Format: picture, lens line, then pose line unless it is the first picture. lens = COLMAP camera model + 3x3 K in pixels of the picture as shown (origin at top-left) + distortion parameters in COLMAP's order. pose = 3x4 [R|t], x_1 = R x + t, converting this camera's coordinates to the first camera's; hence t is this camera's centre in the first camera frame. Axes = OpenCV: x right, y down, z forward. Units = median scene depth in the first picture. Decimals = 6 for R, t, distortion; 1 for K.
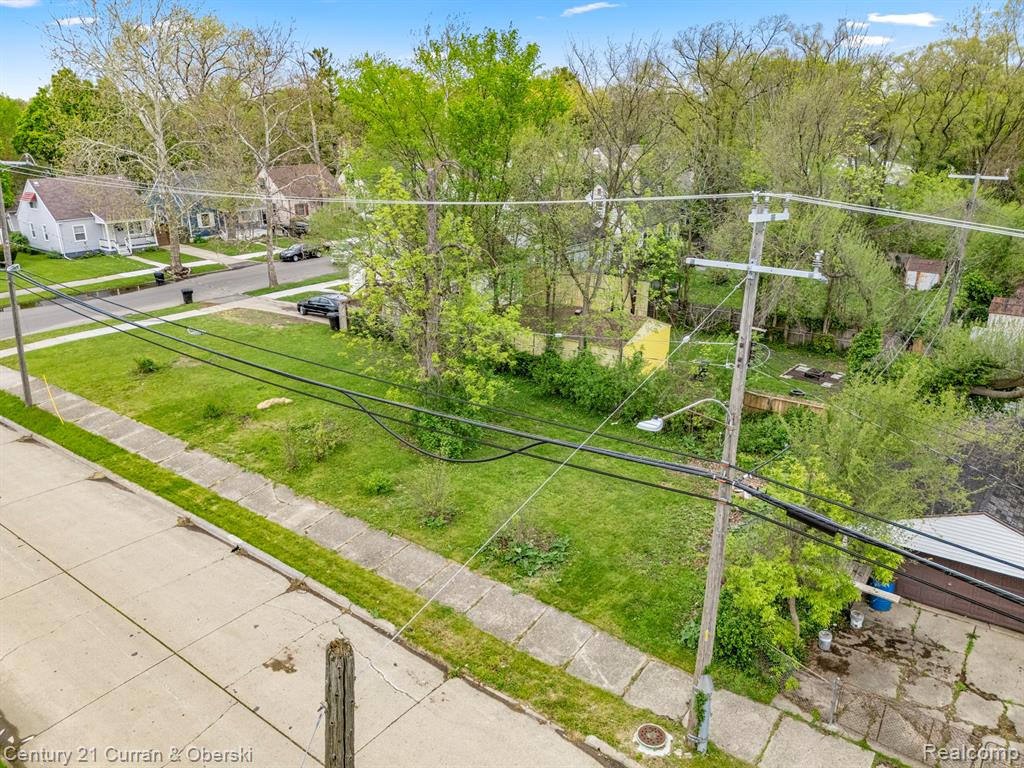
lens RADIAL K [[758.0, 0, 510.8], [0, 758.0, 381.4], [0, 0, 1]] dist [0.023953, -0.004678]
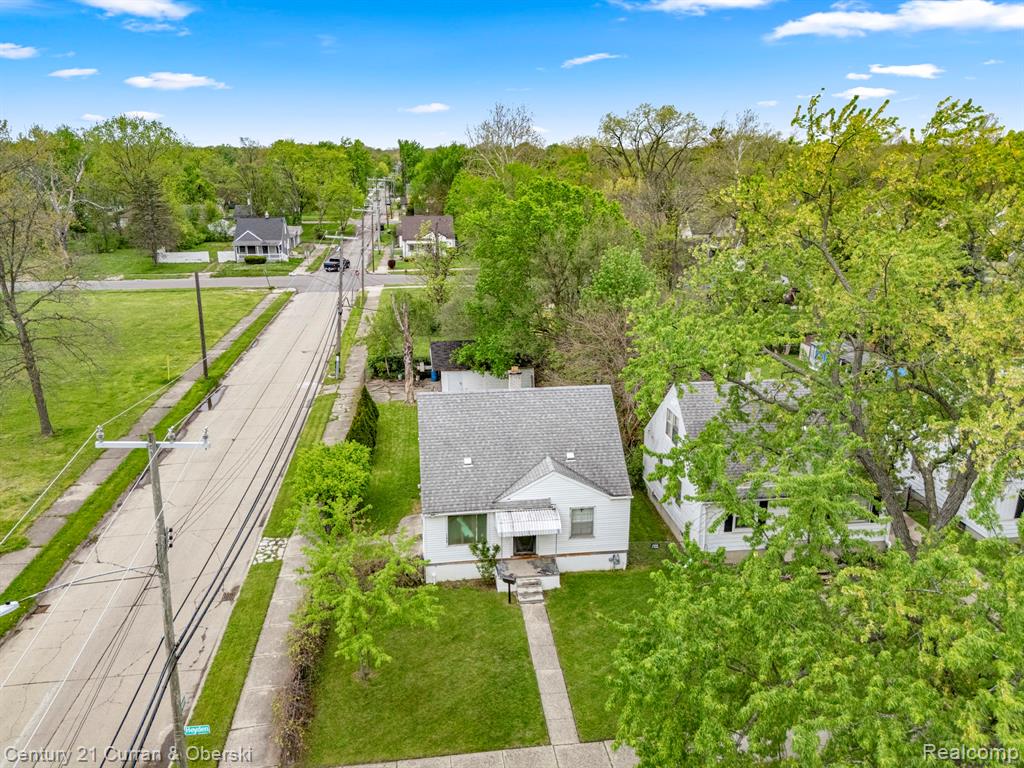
lens RADIAL K [[755.7, 0, 514.4], [0, 755.7, 384.9], [0, 0, 1]] dist [0.058403, -0.047400]
pose [[0.705926, 0.205288, -0.677883, 2.875972], [-0.233237, 0.971072, 0.051190, 0.100785], [0.668781, 0.121971, 0.733386, -0.970395]]
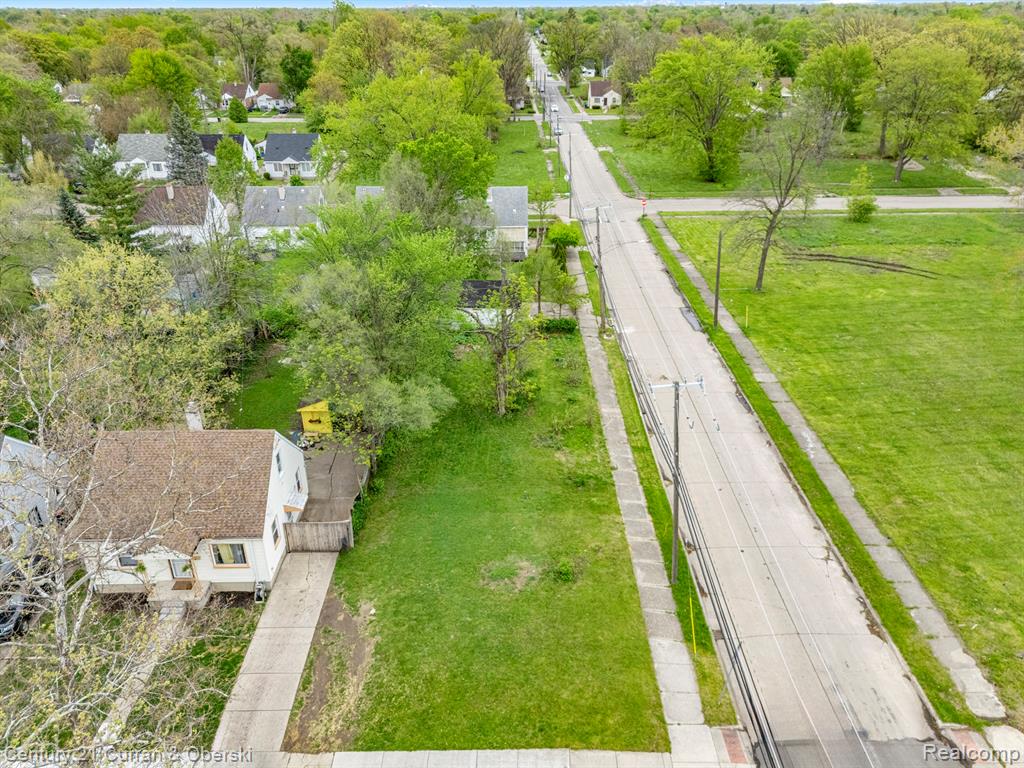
lens RADIAL K [[755.7, 0, 514.4], [0, 755.7, 384.9], [0, 0, 1]] dist [0.058403, -0.047400]
pose [[-0.608057, -0.341018, 0.716919, -2.146869], [0.272590, 0.758459, 0.591975, -1.610467], [-0.745628, 0.555380, -0.368228, 2.592624]]
